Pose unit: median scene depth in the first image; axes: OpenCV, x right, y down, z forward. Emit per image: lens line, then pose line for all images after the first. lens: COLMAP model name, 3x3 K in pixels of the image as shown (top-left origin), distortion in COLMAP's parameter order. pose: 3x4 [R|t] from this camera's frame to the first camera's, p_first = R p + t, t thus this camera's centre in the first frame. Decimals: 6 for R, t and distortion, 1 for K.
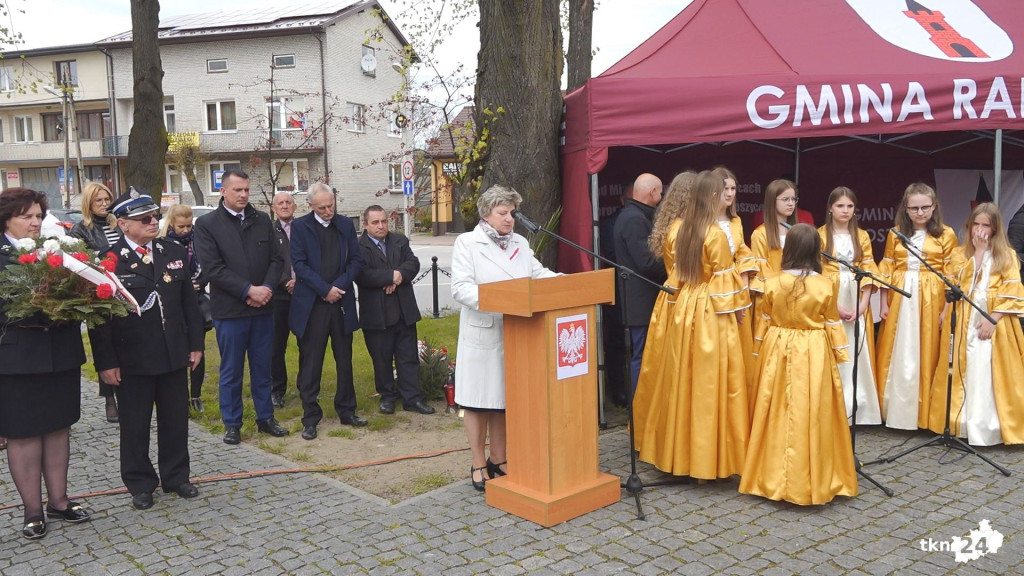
lens RADIAL K [[862.4, 0, 514.1], [0, 862.4, 289.3], [0, 0, 1]] dist [-0.000059, 0.002084]
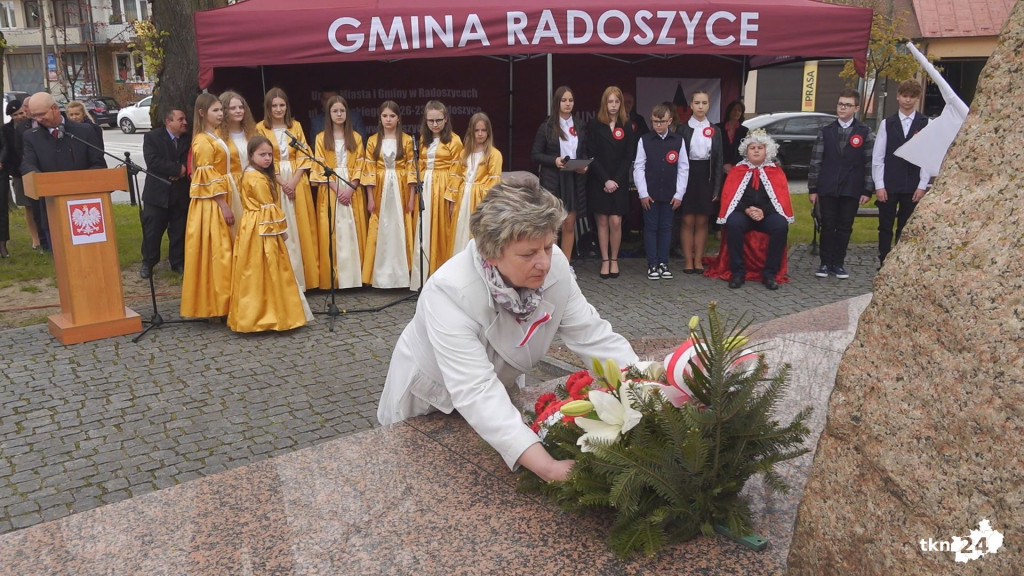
lens RADIAL K [[855.7, 0, 513.7], [0, 855.7, 288.8], [0, 0, 1]] dist [0.002657, -0.004142]
pose [[0.997709, 0.025309, -0.062736, 0.616487], [-0.016646, 0.990712, 0.134953, -0.018311], [0.065569, -0.133600, 0.988864, -0.256602]]
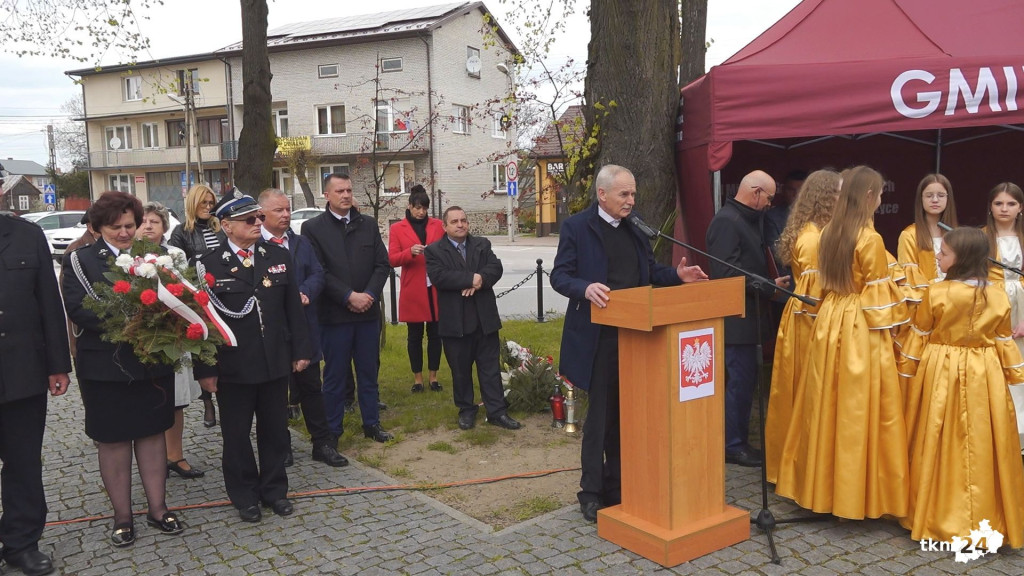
lens RADIAL K [[855.7, 0, 513.7], [0, 855.7, 288.8], [0, 0, 1]] dist [0.002657, -0.004142]
pose [[0.992871, 0.006599, -0.119015, -0.011109], [-0.006646, 0.999978, 0.000008, -0.007397], [0.119013, 0.000783, 0.992892, 0.072941]]
